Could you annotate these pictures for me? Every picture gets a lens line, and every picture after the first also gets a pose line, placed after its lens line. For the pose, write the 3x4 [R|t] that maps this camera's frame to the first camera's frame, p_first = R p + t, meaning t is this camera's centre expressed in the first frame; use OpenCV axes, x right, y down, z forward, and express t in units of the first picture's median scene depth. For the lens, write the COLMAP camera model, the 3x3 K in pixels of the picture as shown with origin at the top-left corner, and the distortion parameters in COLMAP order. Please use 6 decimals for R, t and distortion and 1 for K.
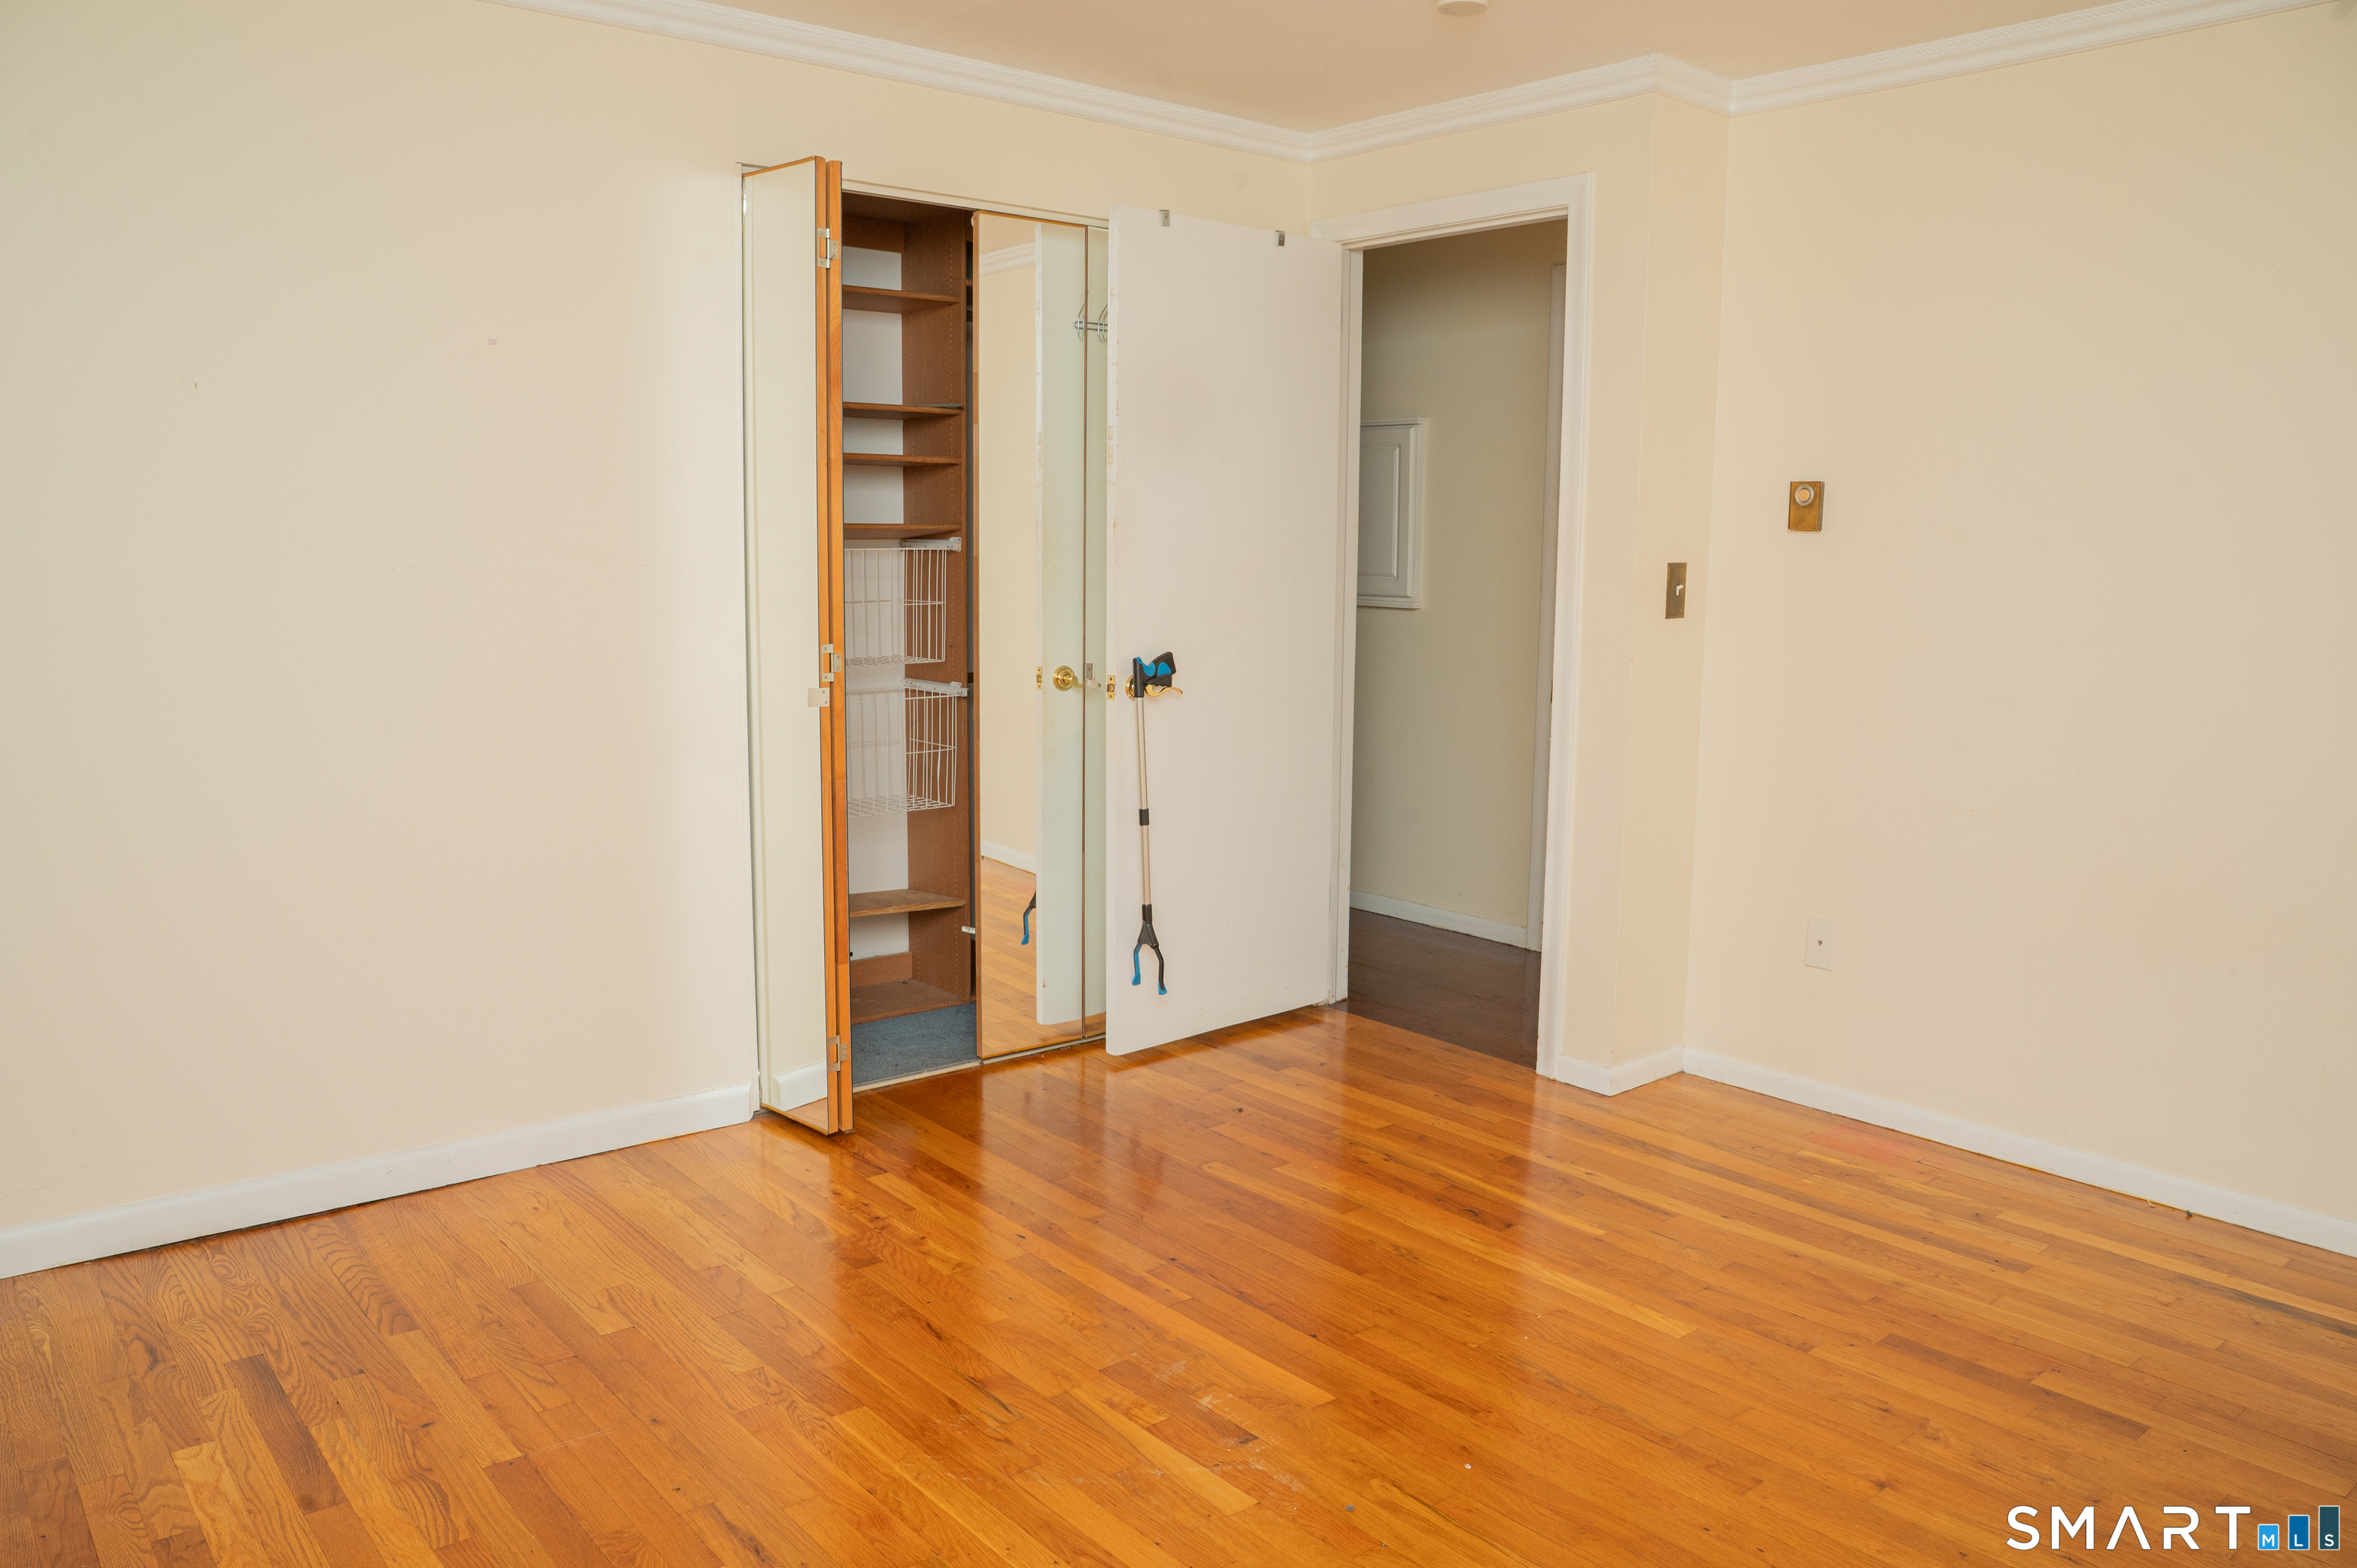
lens RADIAL K [[1759.1, 0, 1183.1], [0, 1759.1, 786.4], [0, 0, 1]] dist [-0.085283, 0.001027]
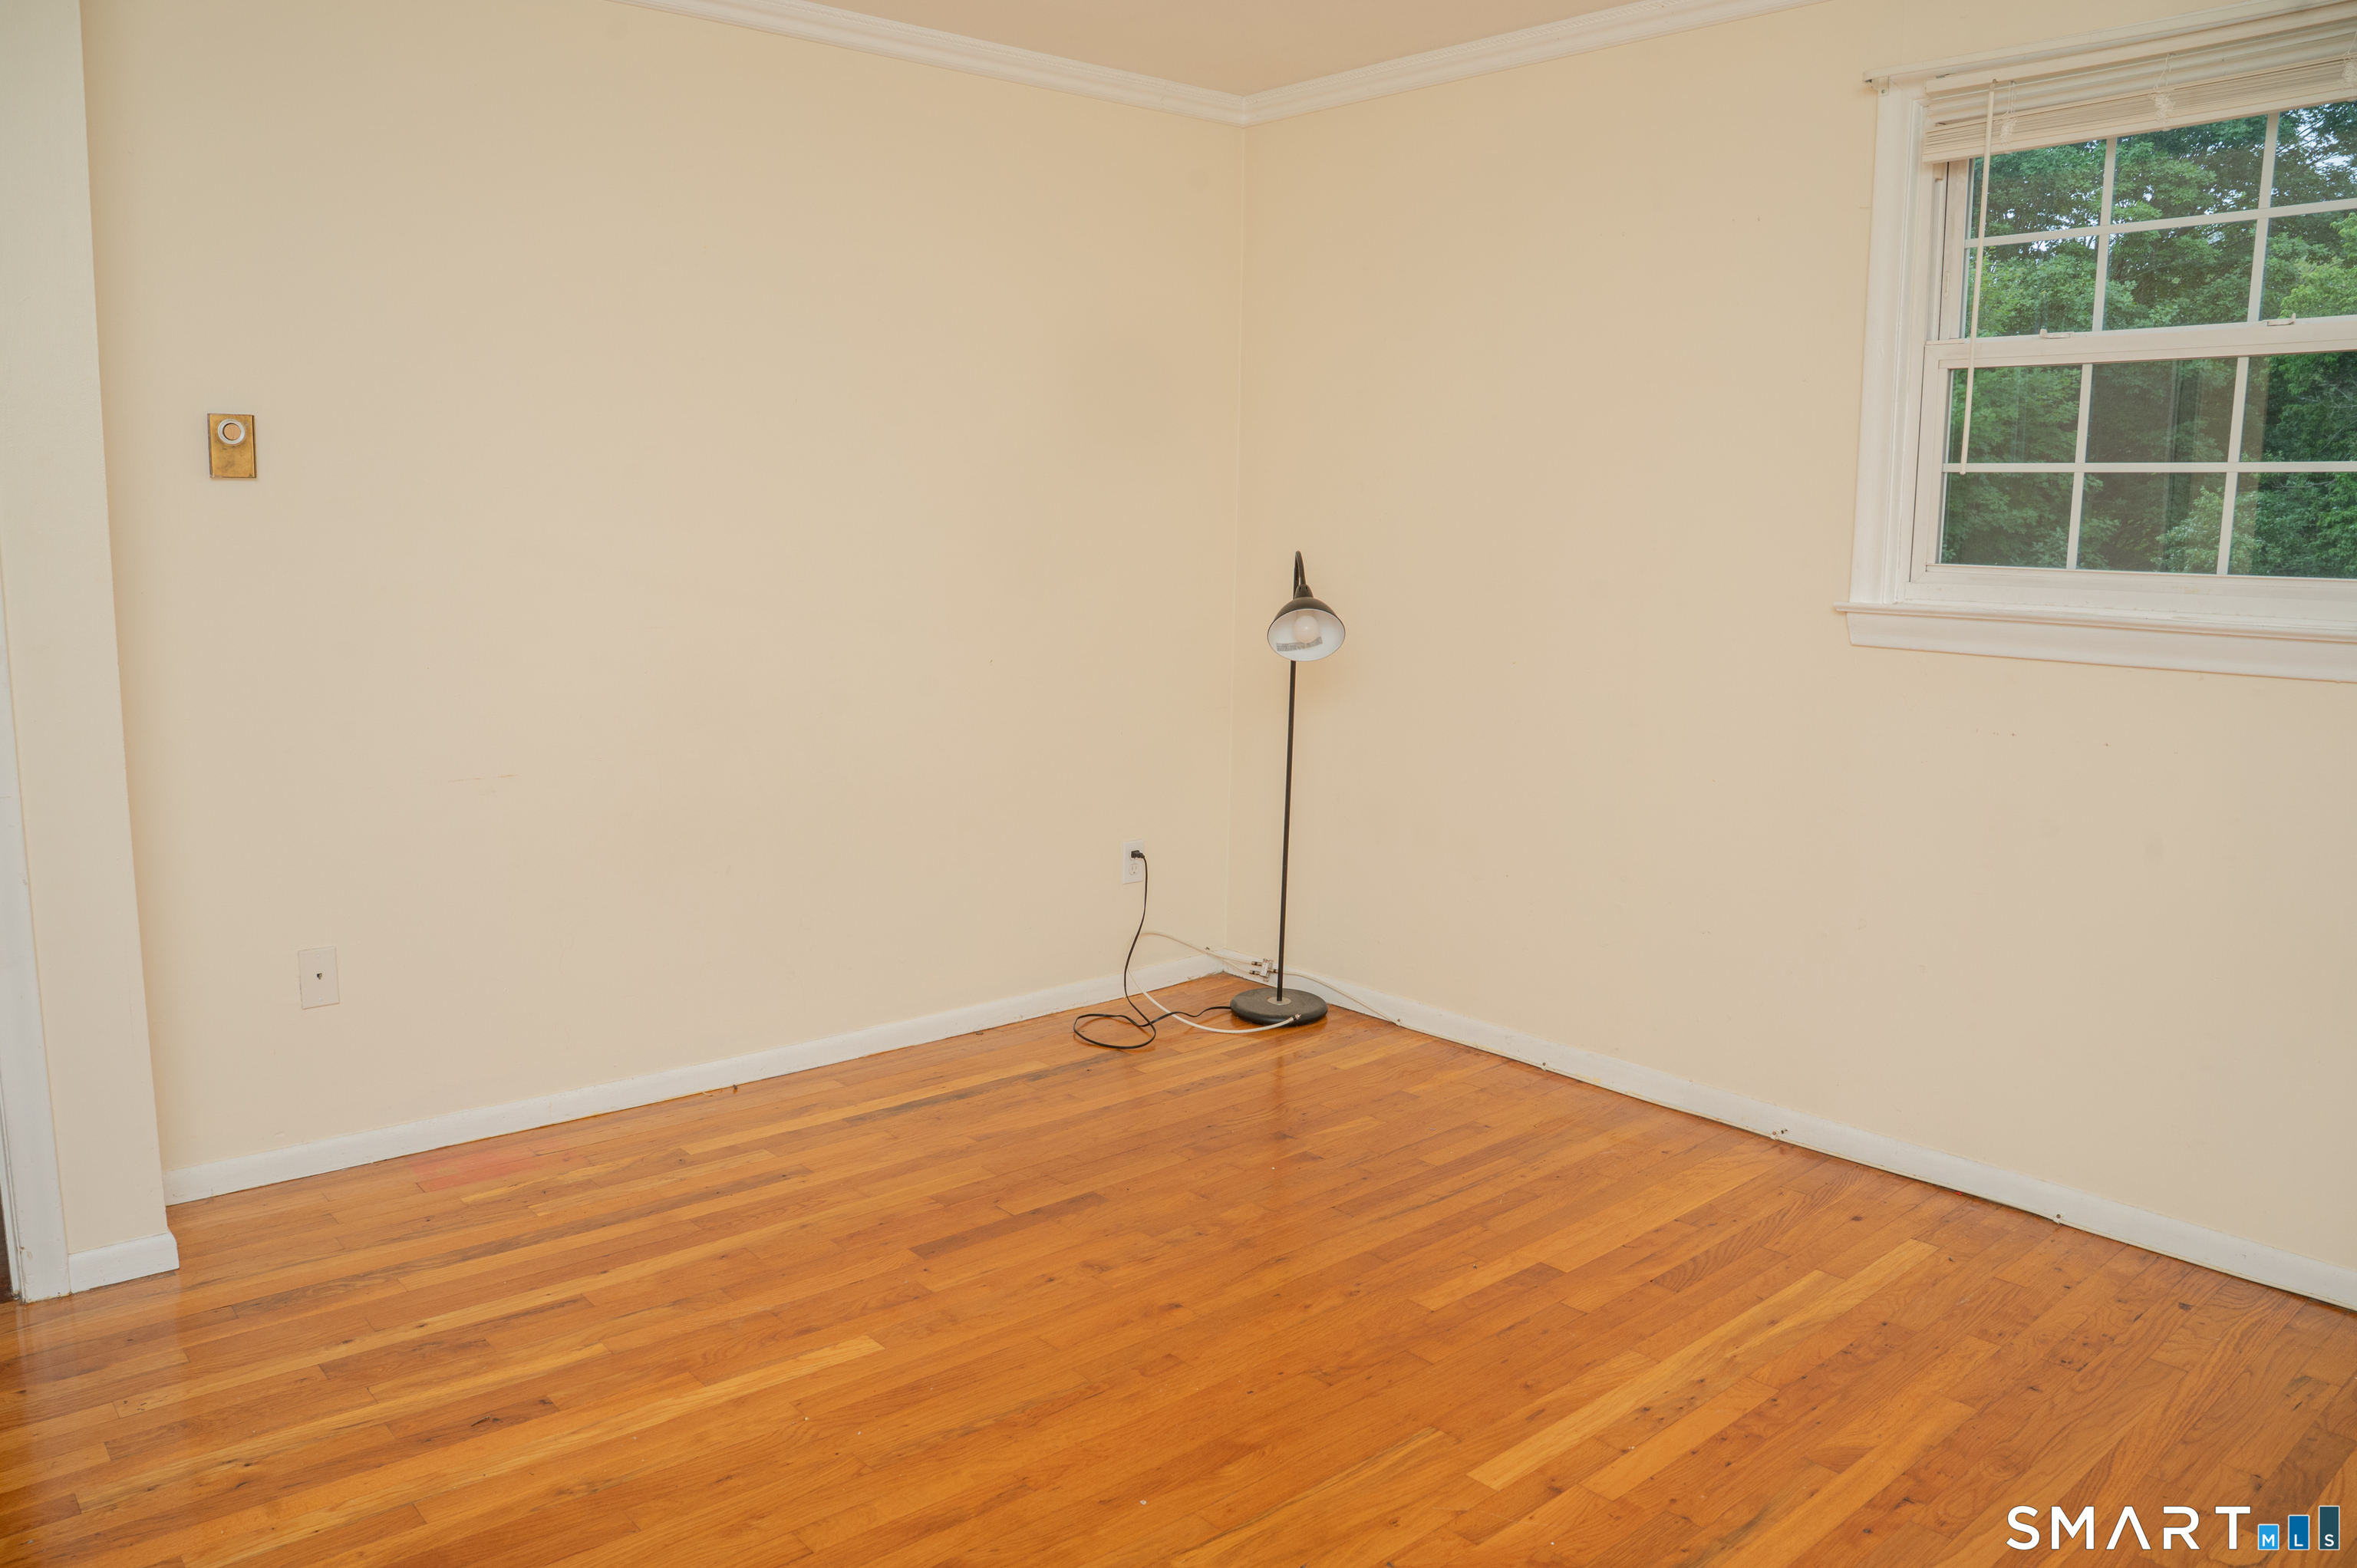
lens RADIAL K [[1710.5, 0, 1183.3], [0, 1710.5, 758.7], [0, 0, 1]] dist [-0.069448, 0.002149]
pose [[-0.013155, -0.158449, 0.987280, -0.505521], [0.128693, 0.978885, 0.158817, -0.104699], [-0.991597, 0.129145, 0.007514, 0.703606]]
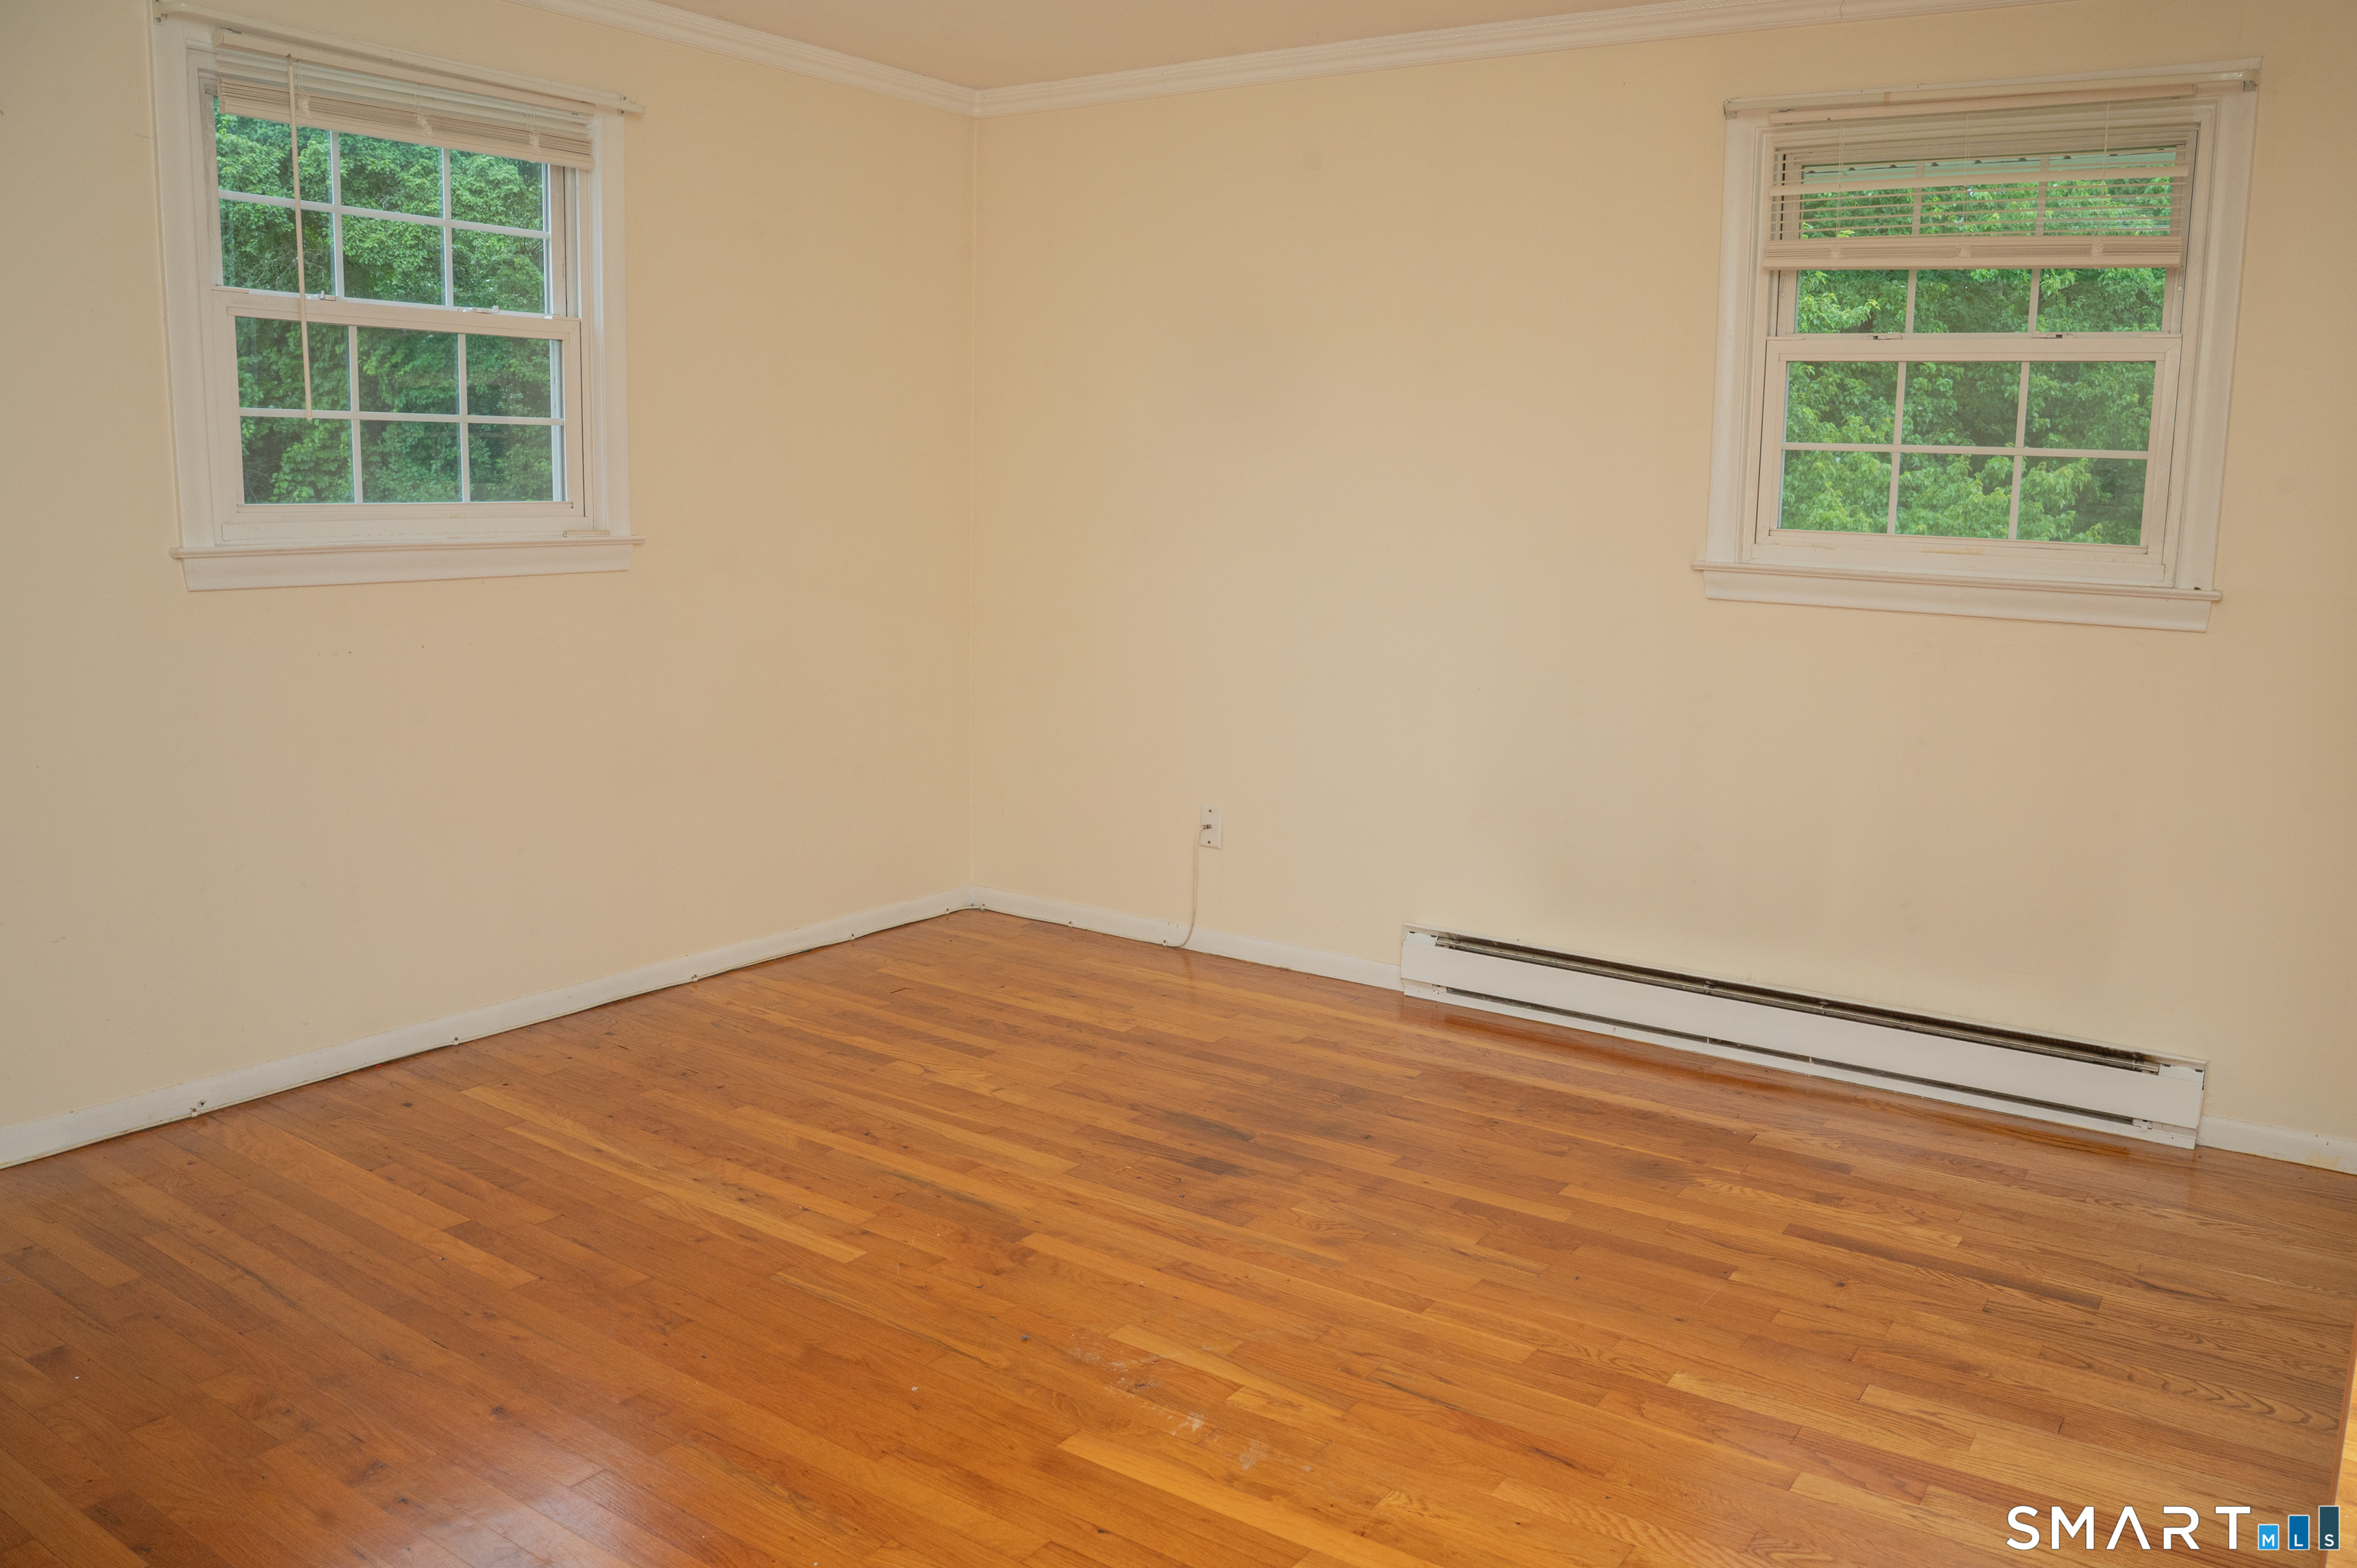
lens RADIAL K [[1759.1, 0, 1183.1], [0, 1759.1, 786.4], [0, 0, 1]] dist [-0.085283, 0.001027]
pose [[-0.969077, 0.007953, -0.246631, 0.197674], [-0.068916, 0.950988, 0.301452, -0.194526], [0.236940, 0.309127, -0.921032, 1.417447]]
